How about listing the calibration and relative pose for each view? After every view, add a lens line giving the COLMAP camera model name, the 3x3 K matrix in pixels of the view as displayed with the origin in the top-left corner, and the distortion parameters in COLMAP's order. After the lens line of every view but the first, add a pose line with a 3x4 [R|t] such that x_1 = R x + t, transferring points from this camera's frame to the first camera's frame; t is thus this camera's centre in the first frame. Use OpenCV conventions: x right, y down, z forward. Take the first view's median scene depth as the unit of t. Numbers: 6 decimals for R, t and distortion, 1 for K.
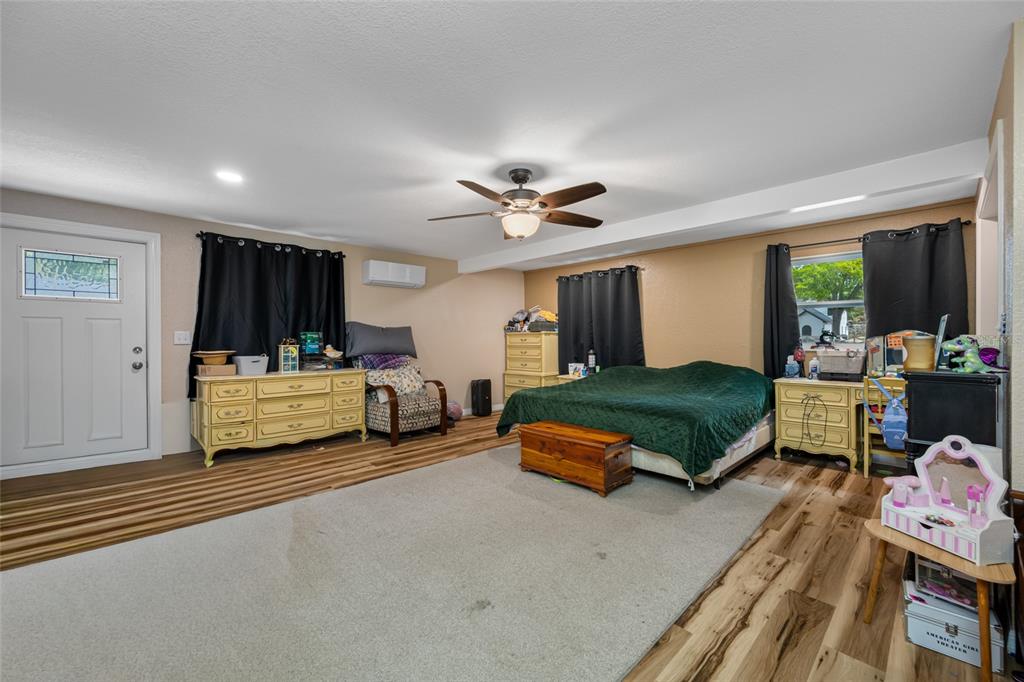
lens RADIAL K [[401.2, 0, 511.9], [0, 401.2, 338.1], [0, 0, 1]] dist [-0.001218, 0.000353]
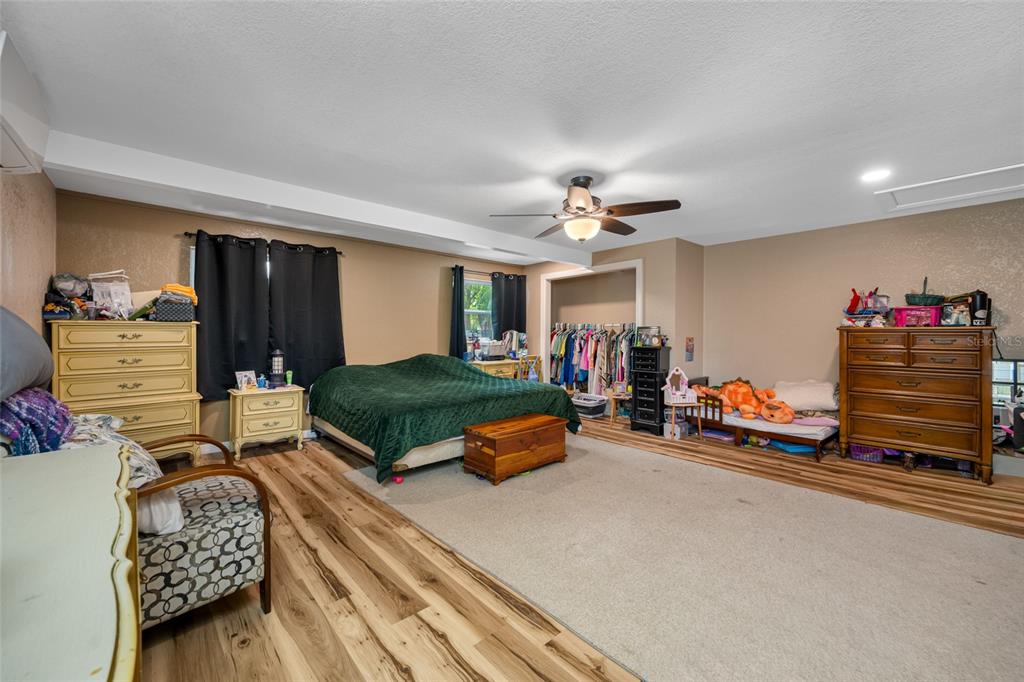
lens RADIAL K [[401.2, 0, 512.3], [0, 401.2, 338.2], [0, 0, 1]] dist [-0.001218, 0.000353]
pose [[0.027806, -0.009585, 0.999567, -0.719710], [-0.003872, 0.999945, 0.009696, 0.000410], [-0.999606, -0.004140, 0.027767, 0.797770]]
